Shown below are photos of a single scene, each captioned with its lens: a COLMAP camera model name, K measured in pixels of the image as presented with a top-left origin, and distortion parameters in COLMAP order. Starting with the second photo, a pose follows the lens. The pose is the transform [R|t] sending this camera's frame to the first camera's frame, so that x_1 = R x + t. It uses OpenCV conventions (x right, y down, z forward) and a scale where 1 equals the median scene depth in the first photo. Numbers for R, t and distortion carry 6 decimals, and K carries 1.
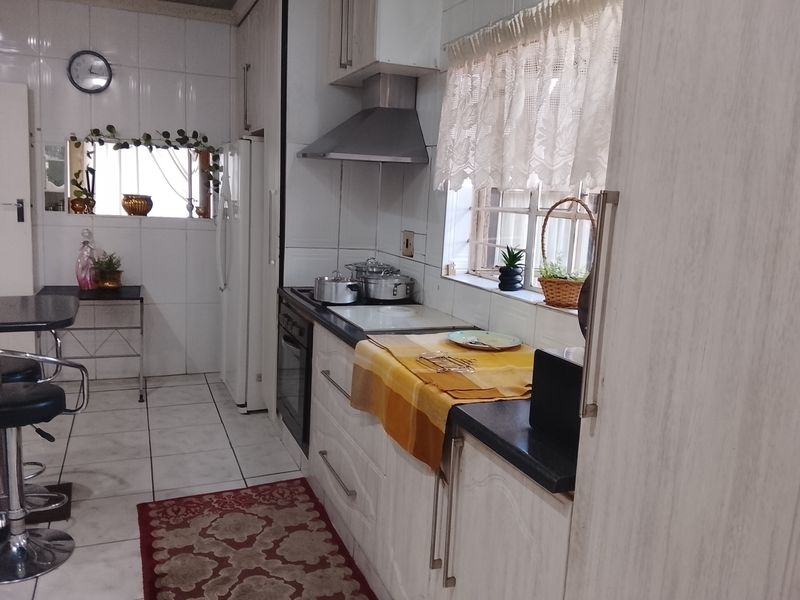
lens RADIAL K [[636.3, 0, 402.1], [0, 636.3, 293.2], [0, 0, 1]] dist [0.125932, -0.174207]
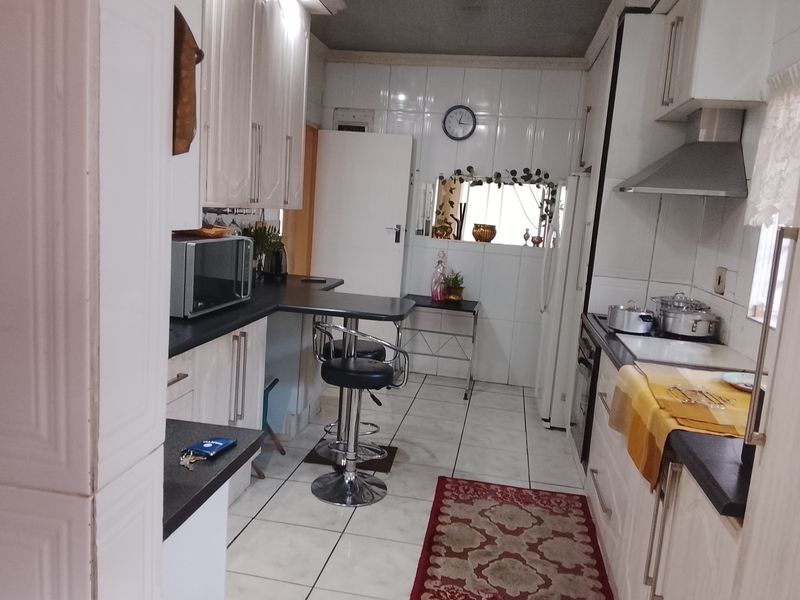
lens RADIAL K [[636.3, 0, 402.1], [0, 636.3, 293.2], [0, 0, 1]] dist [0.125932, -0.174207]
pose [[0.842969, 0.089882, -0.530400, 0.130967], [-0.116610, 0.993032, -0.017048, 0.013486], [0.525172, 0.076221, 0.847576, -0.072921]]
